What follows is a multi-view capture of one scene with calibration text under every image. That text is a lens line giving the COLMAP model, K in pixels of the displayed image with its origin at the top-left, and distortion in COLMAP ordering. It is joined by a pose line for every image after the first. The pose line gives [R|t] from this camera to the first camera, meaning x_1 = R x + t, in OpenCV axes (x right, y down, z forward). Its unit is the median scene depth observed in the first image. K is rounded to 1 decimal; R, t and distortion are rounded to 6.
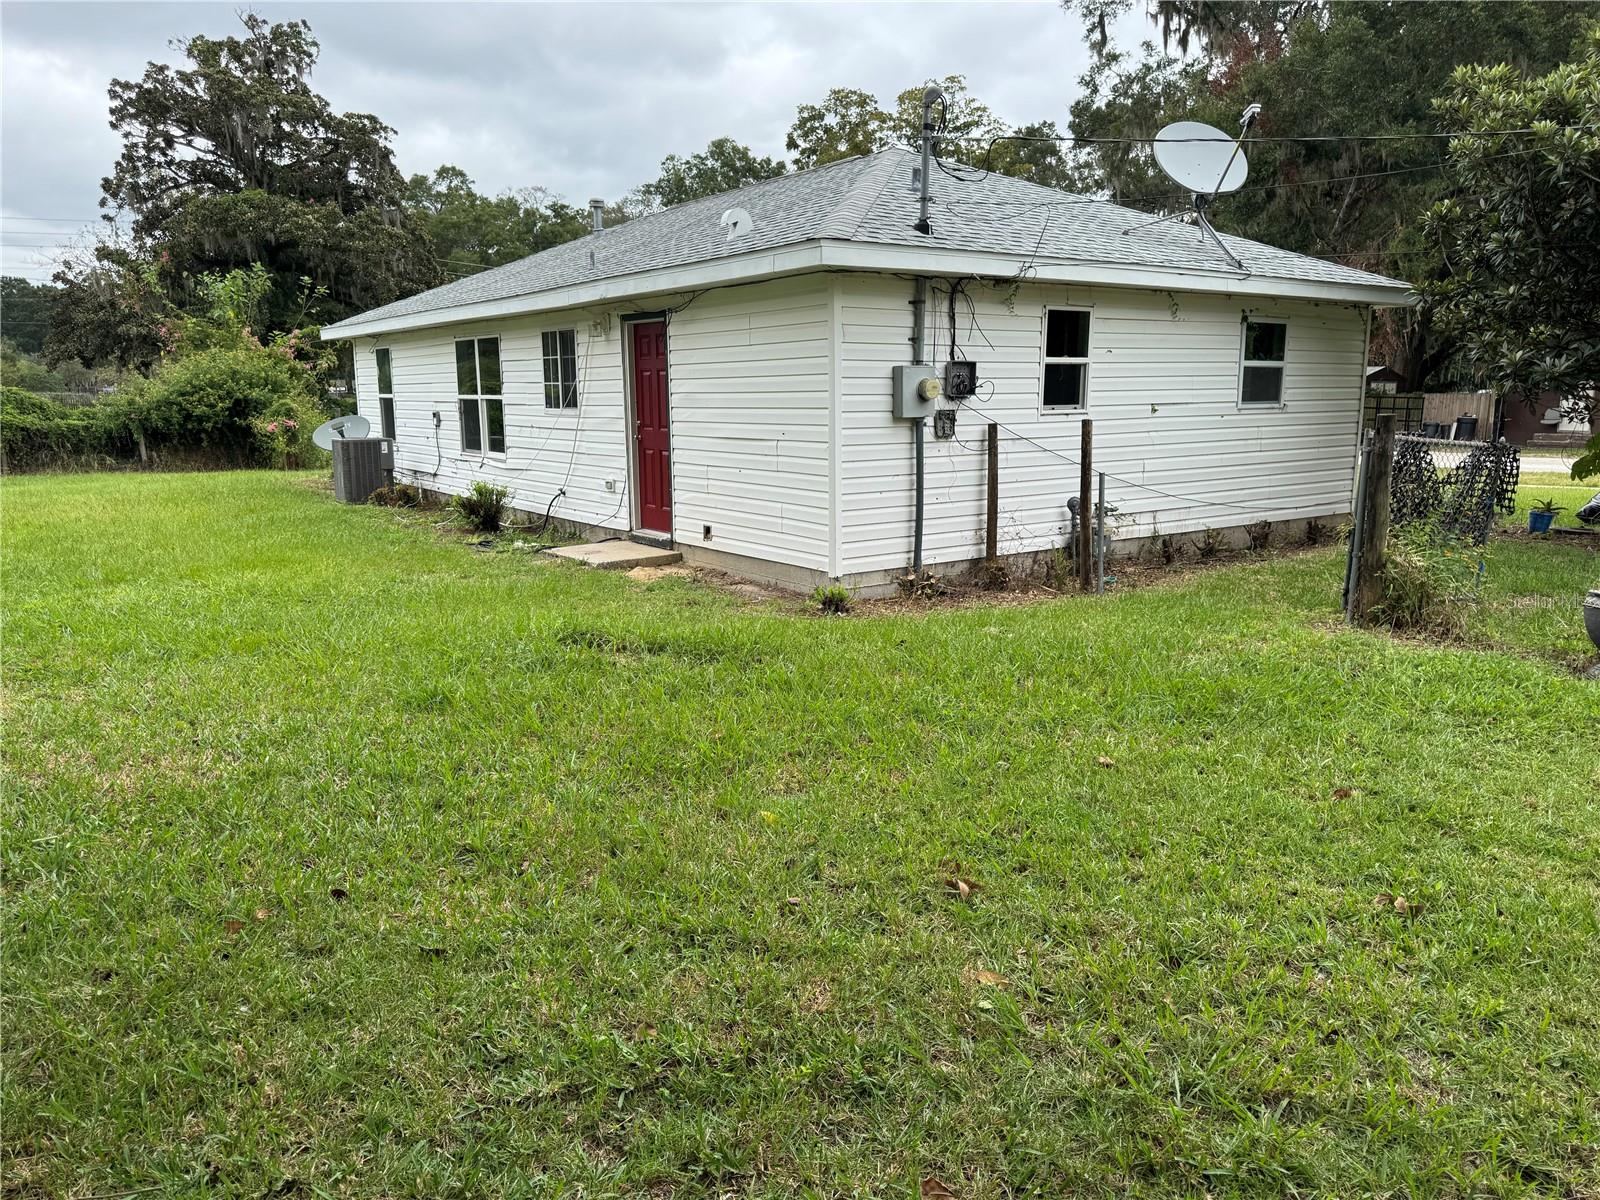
lens RADIAL K [[1126.9, 0, 807.7], [0, 1126.9, 598.4], [0, 0, 1]] dist [0.046566, -0.013538]
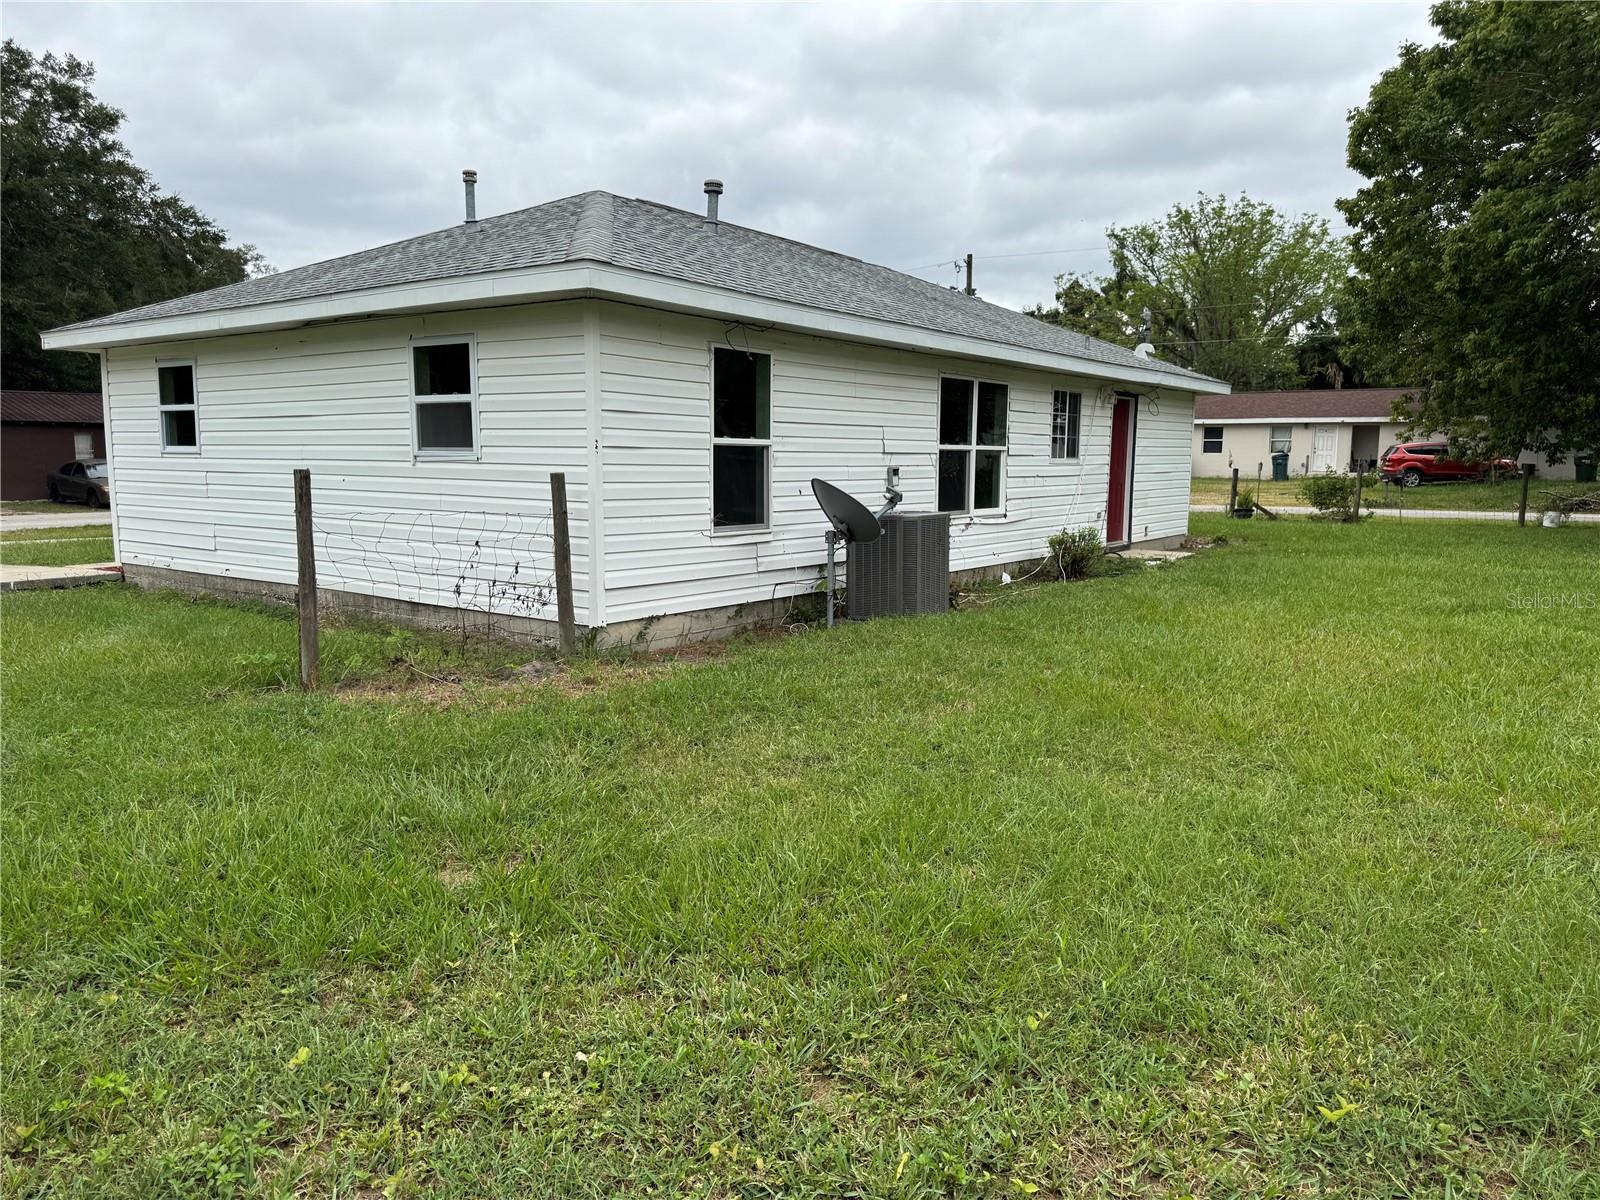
lens RADIAL K [[1126.9, 0, 806.7], [0, 1126.9, 599.9], [0, 0, 1]] dist [0.046566, -0.013538]
pose [[-0.320557, -0.126527, 0.938741, -1.099744], [0.155695, 0.970522, 0.183976, -0.250770], [-0.934346, 0.205132, -0.291408, 1.438577]]
